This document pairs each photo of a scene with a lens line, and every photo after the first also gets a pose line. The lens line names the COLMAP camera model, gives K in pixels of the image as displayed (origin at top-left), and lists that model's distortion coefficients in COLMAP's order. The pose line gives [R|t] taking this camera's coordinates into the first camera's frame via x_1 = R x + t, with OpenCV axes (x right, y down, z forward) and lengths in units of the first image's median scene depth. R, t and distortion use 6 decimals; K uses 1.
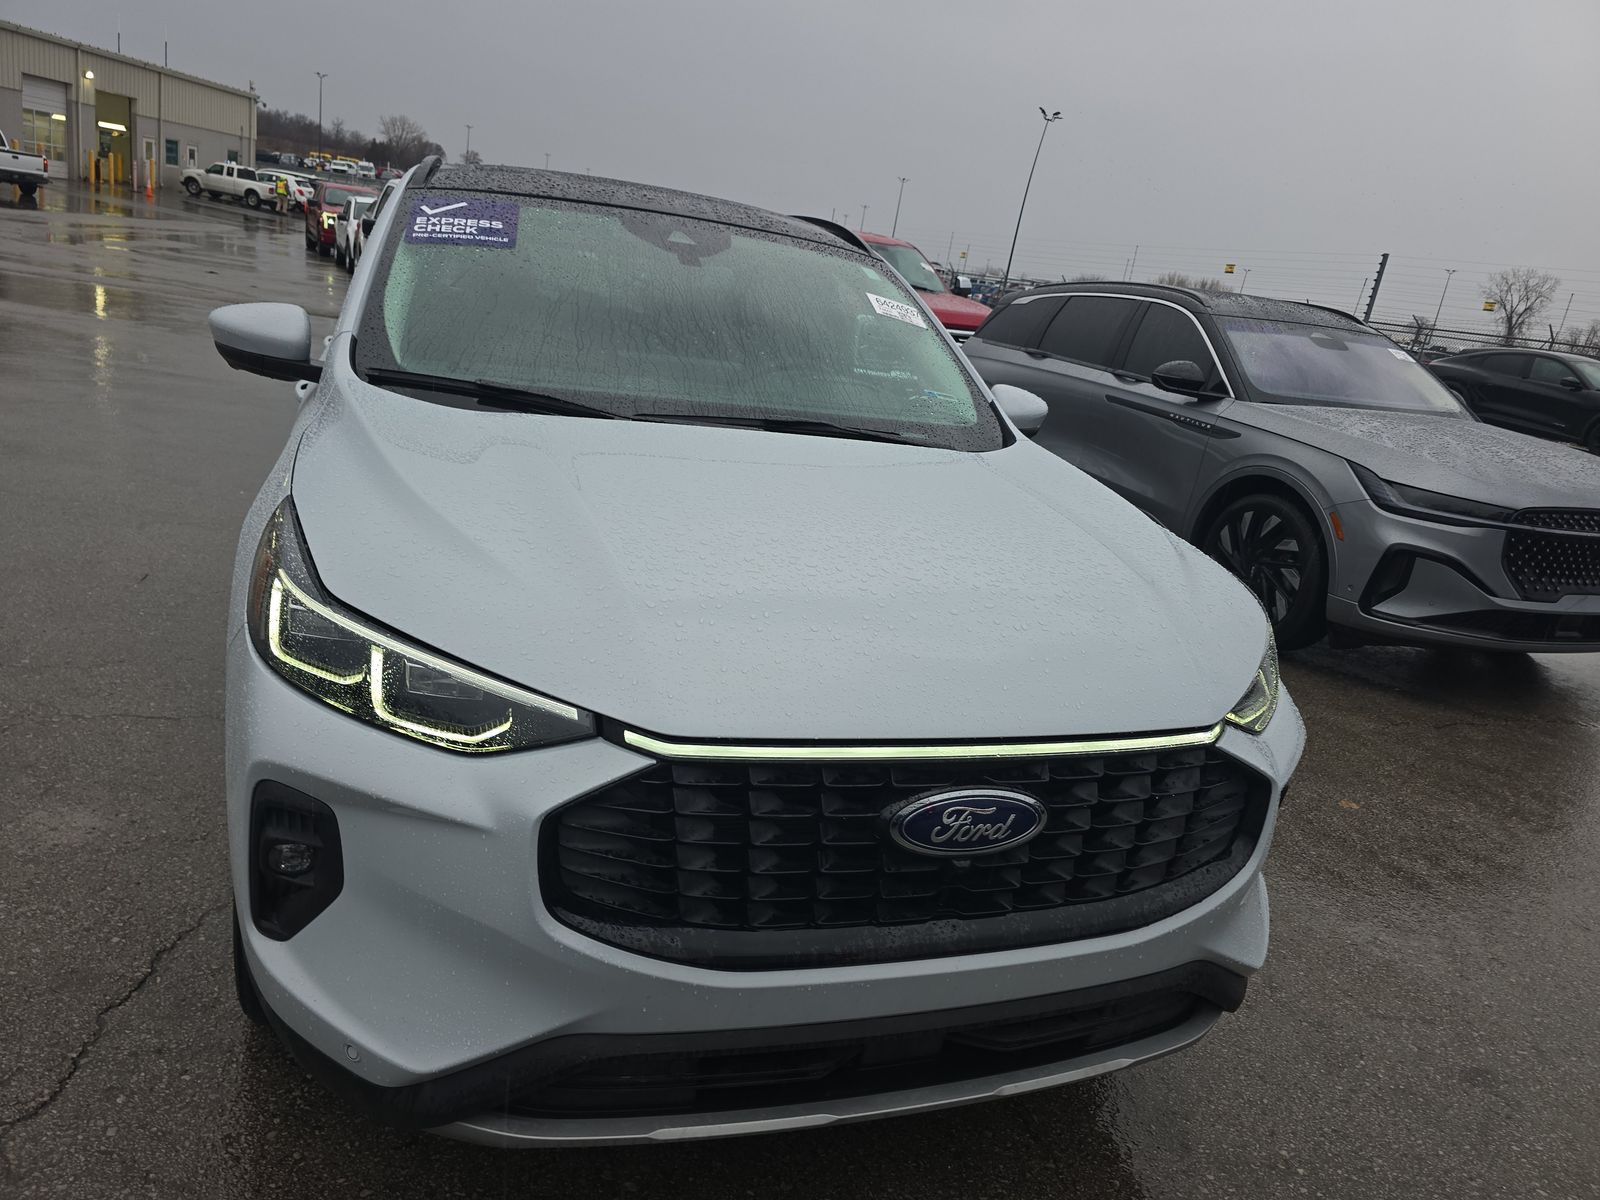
lens RADIAL K [[1005.9, 0, 800.0], [0, 1005.9, 600.0], [0, 0, 1]] dist [0.089838, -0.078989]
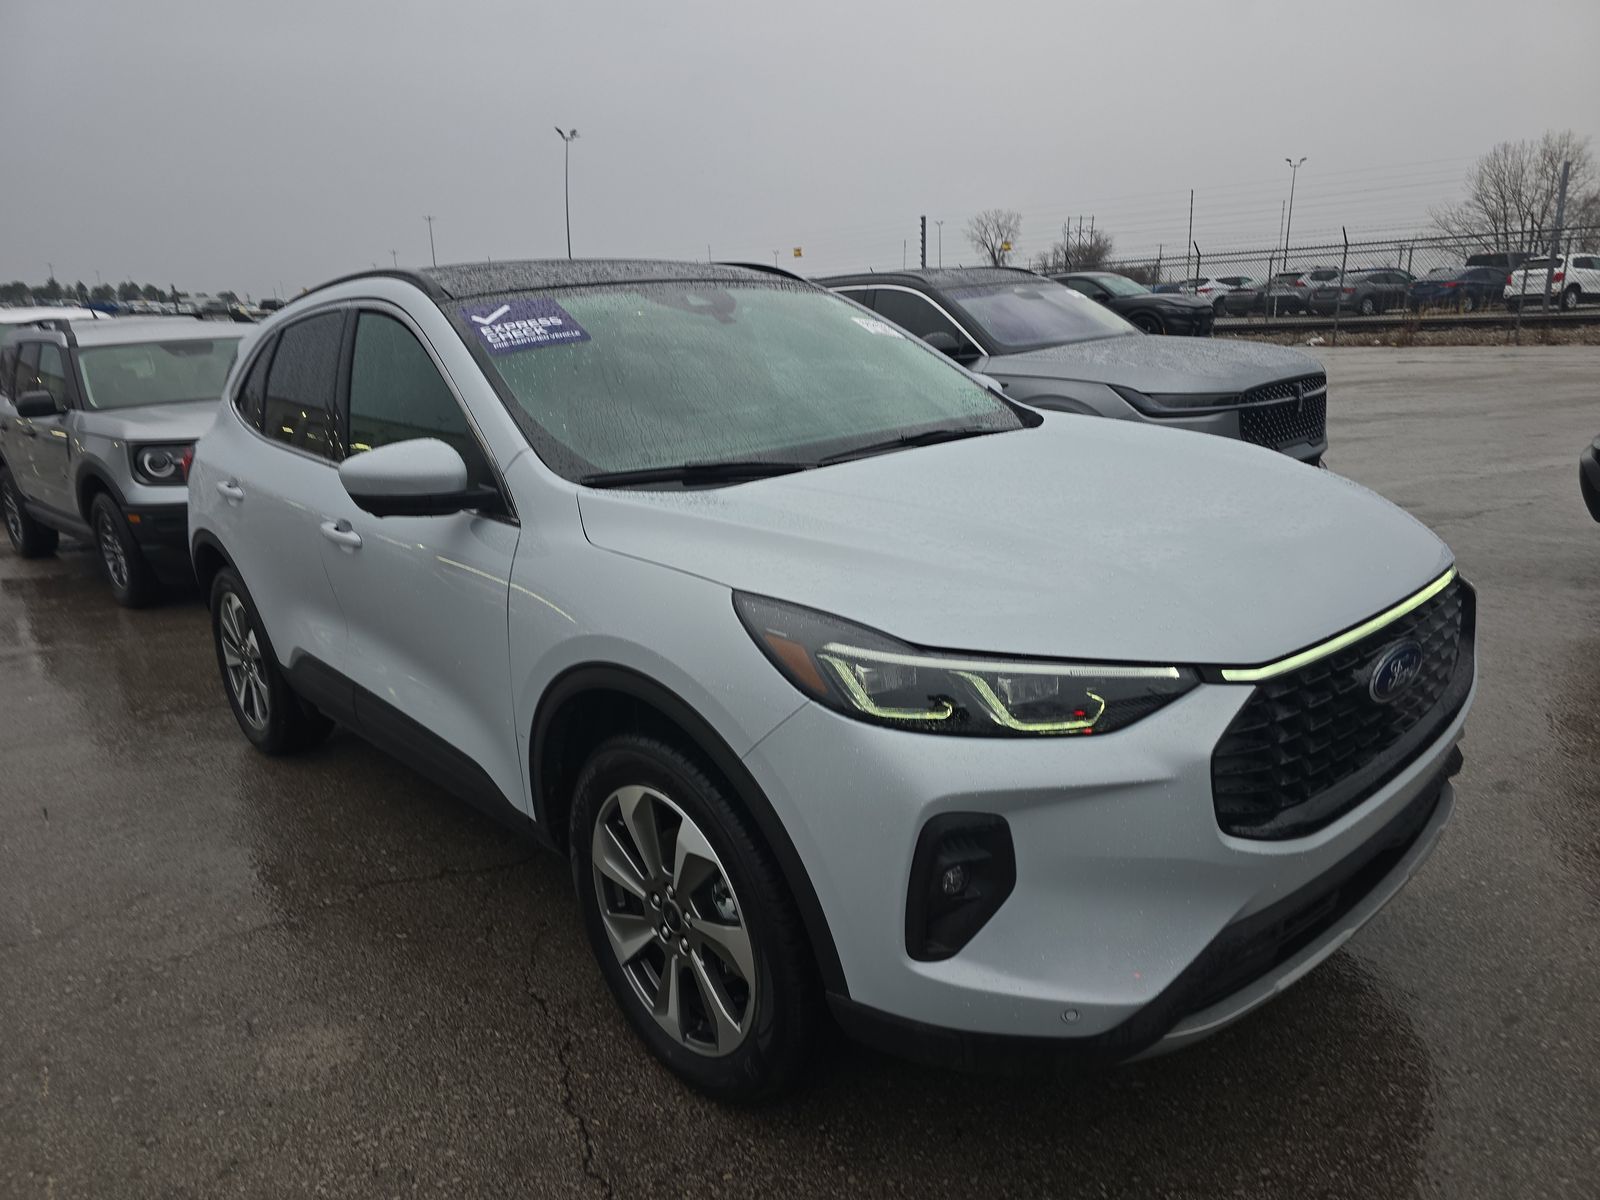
lens RADIAL K [[1005.9, 0, 800.0], [0, 1005.9, 600.0], [0, 0, 1]] dist [0.089838, -0.078989]
pose [[0.911429, -0.277876, 0.303451, -0.436404], [0.282959, 0.958722, 0.028041, -0.058795], [-0.298717, 0.060307, 0.952434, -0.014176]]
